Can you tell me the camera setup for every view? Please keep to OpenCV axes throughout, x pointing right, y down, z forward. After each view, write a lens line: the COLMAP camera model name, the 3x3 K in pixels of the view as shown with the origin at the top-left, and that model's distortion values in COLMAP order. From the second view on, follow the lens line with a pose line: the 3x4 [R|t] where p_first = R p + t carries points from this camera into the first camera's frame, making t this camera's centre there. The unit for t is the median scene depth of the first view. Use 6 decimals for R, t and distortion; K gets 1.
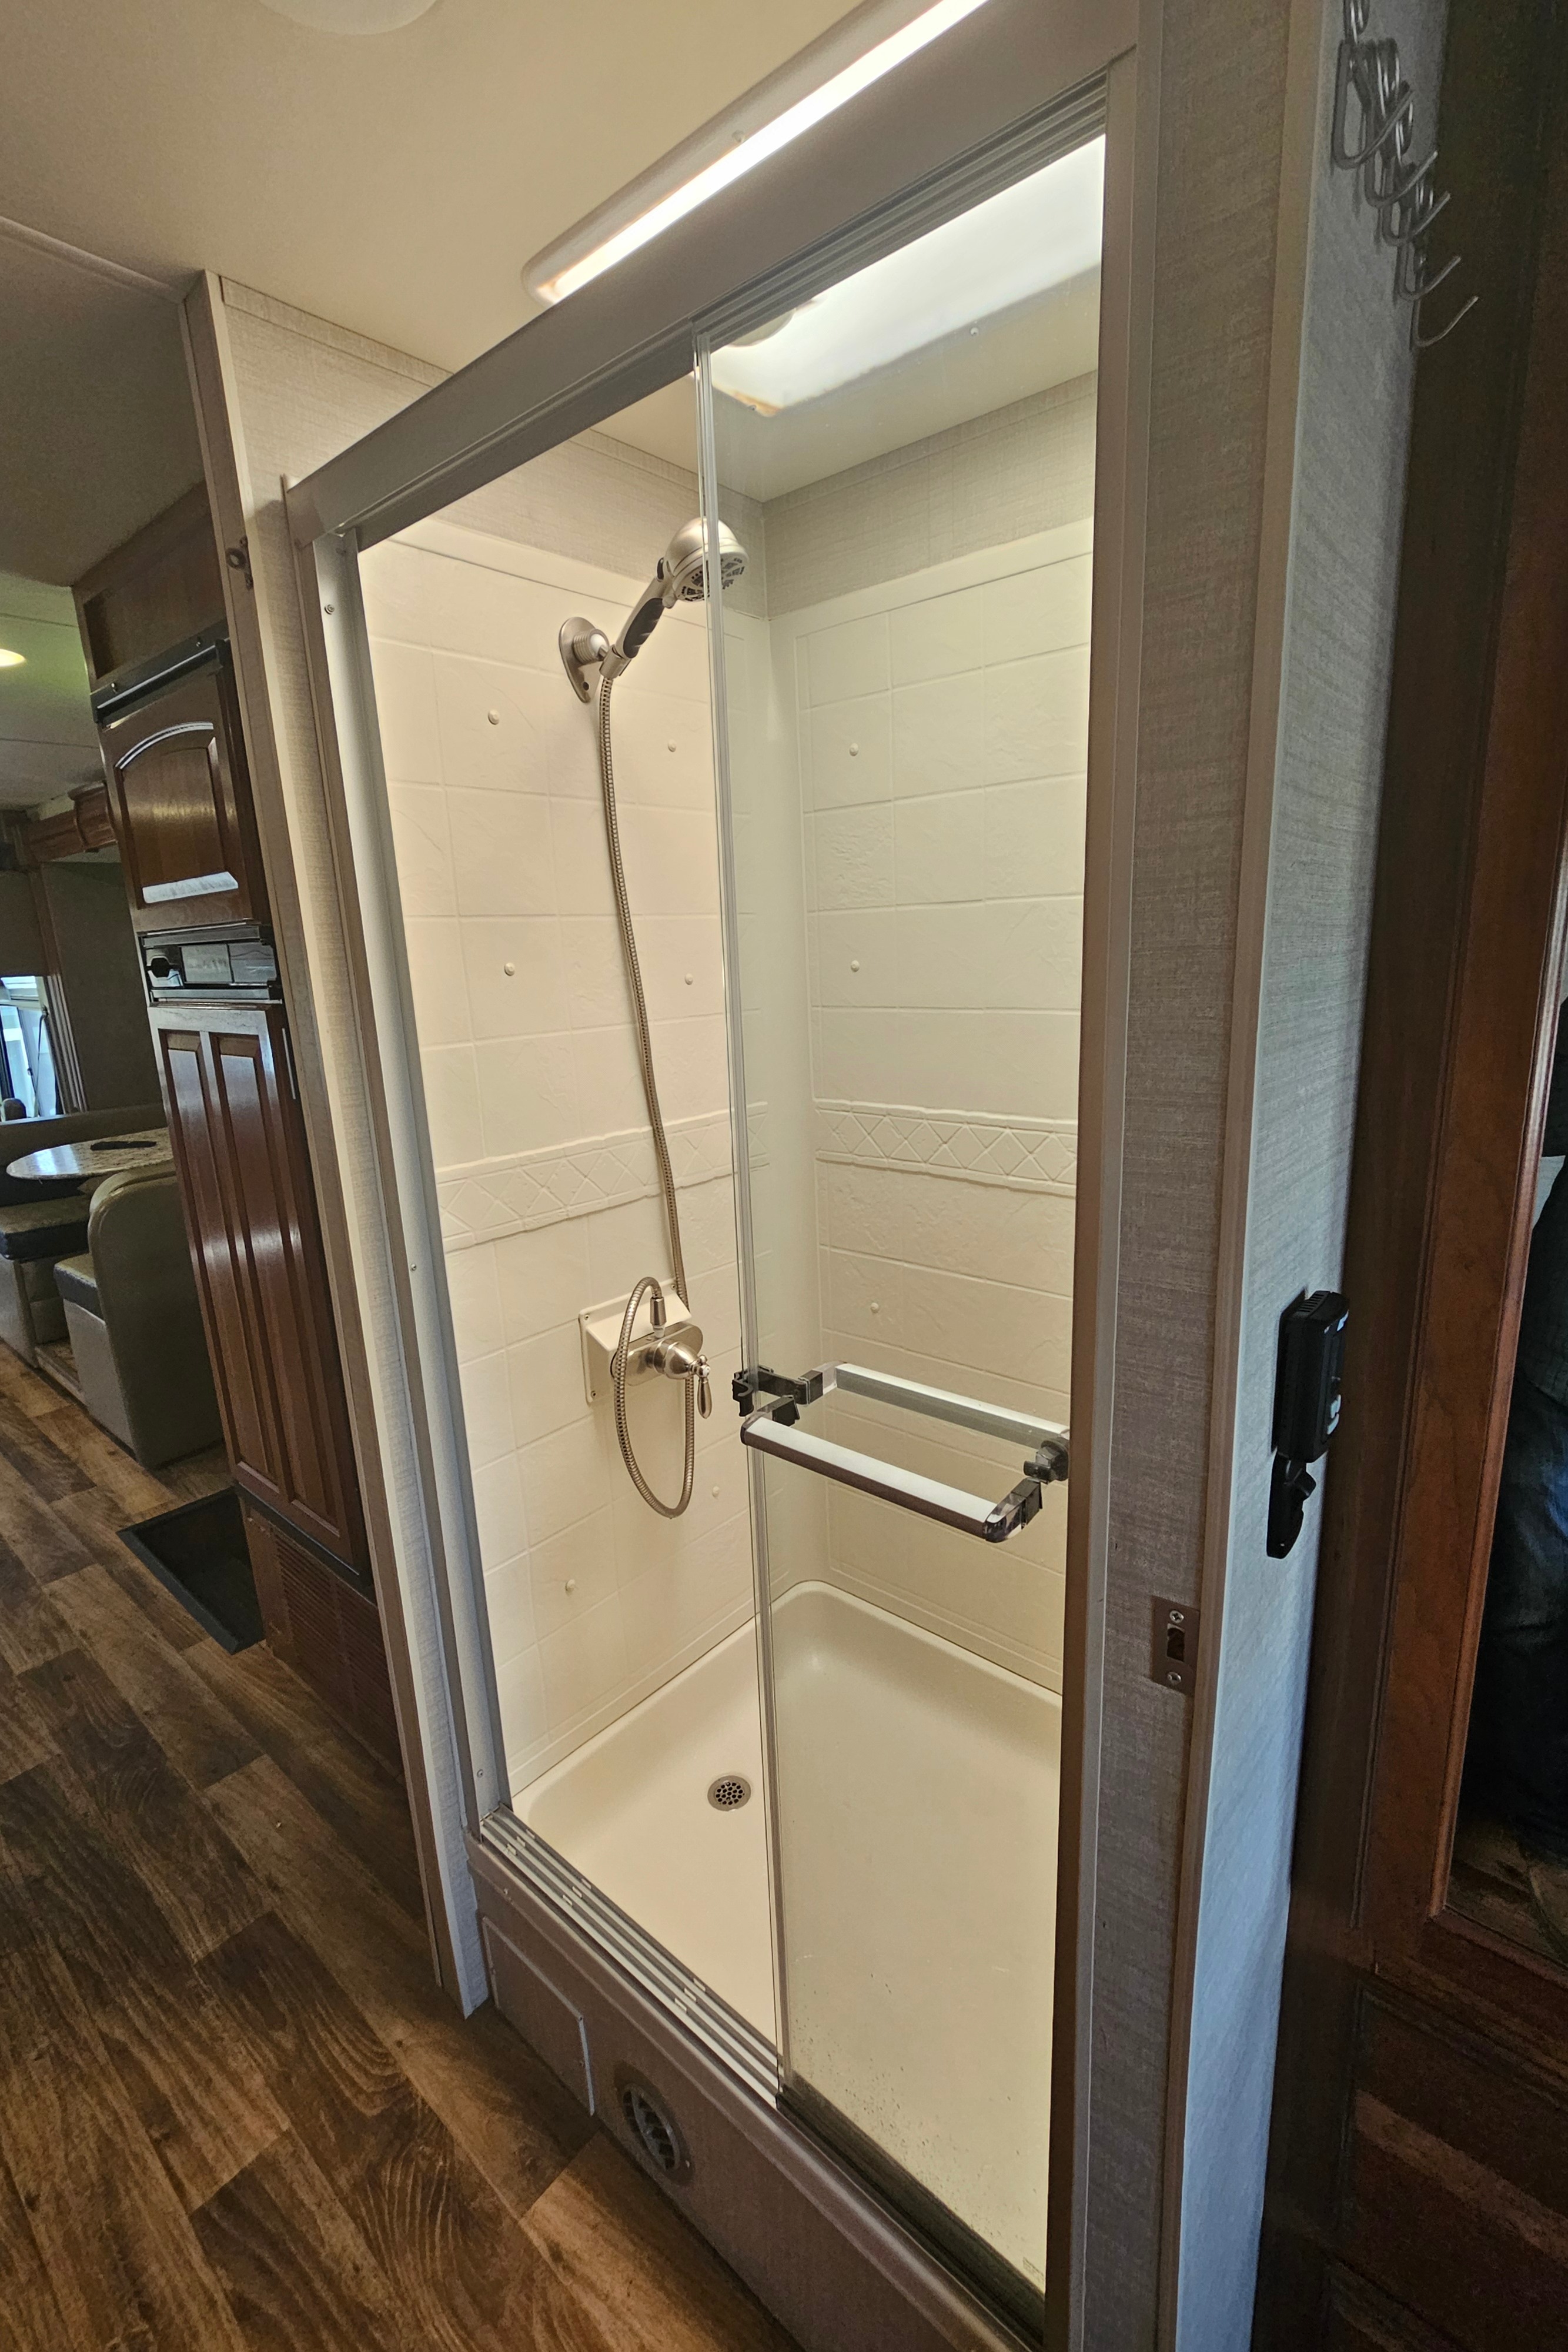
lens RADIAL K [[1041.1, 0, 775.6], [0, 1041.1, 1168.7], [0, 0, 1]] dist [0.000140, -0.000040]
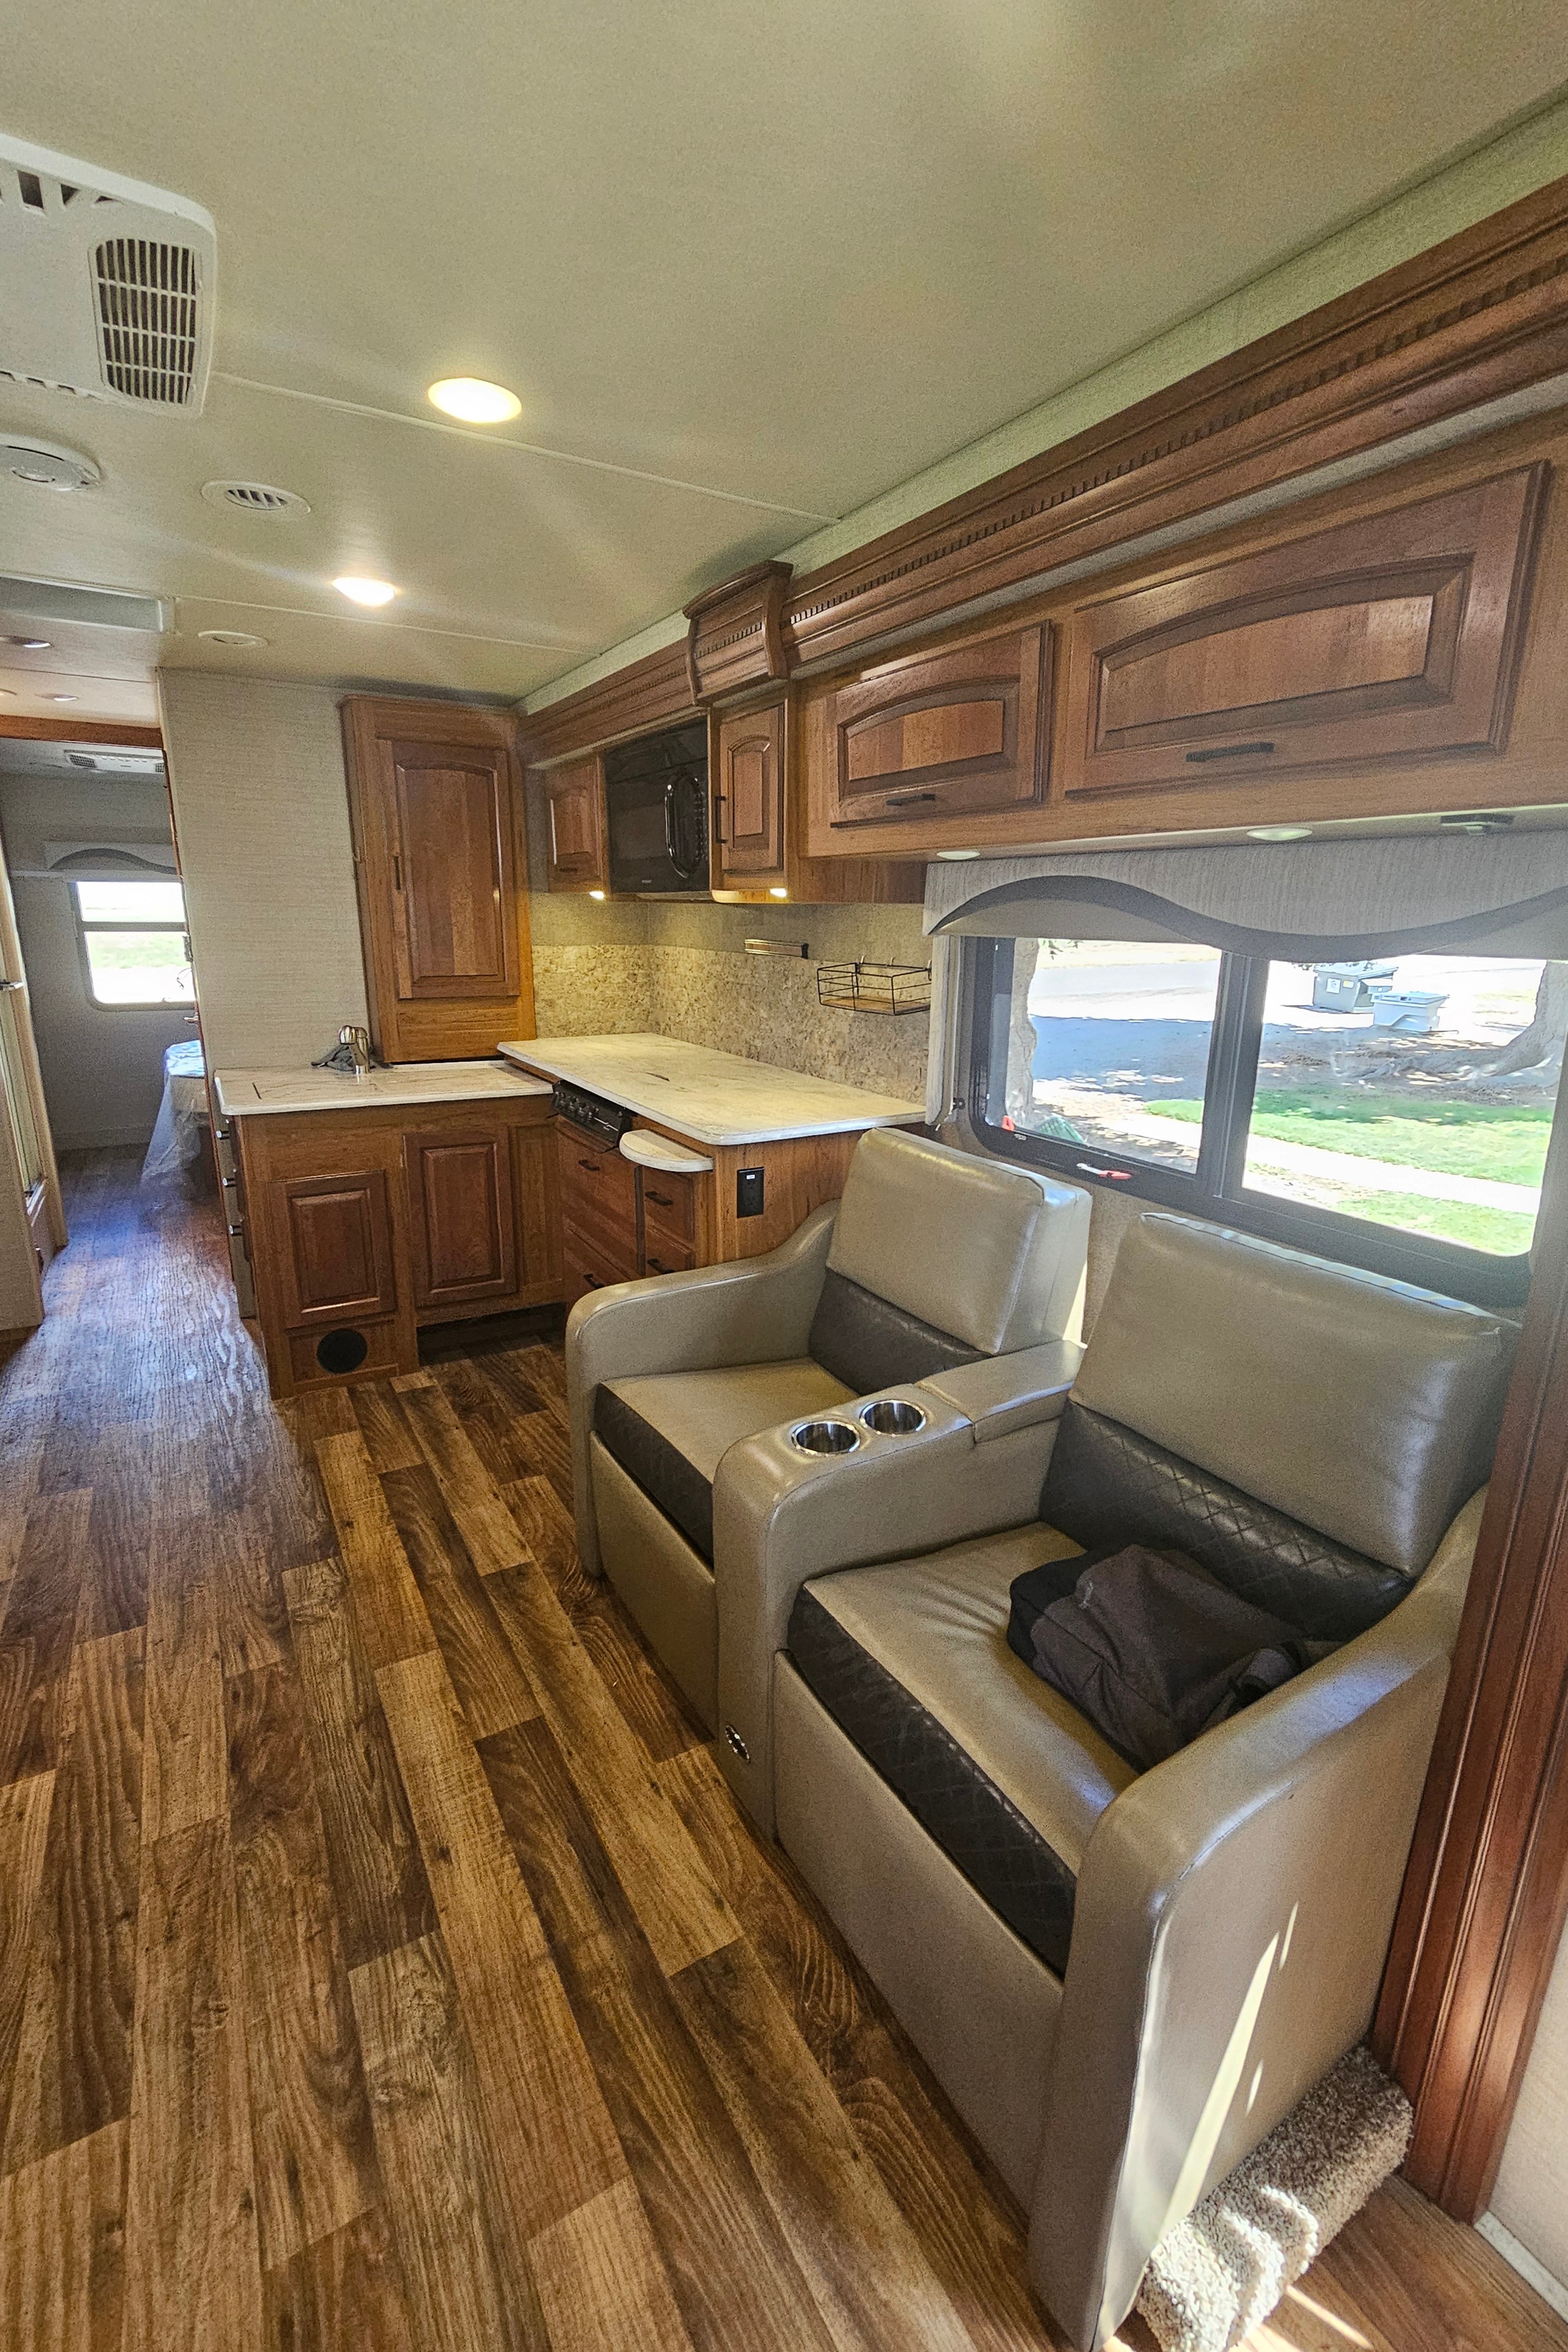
lens RADIAL K [[979.1, 0, 785.0], [0, 979.1, 1183.9], [0, 0, 1]] dist [0.010826, 0.000603]
pose [[-0.956326, -0.058349, 0.286419, -1.442723], [0.075722, 0.896970, 0.435557, -0.218328], [-0.282324, 0.438223, -0.853378, 1.272476]]
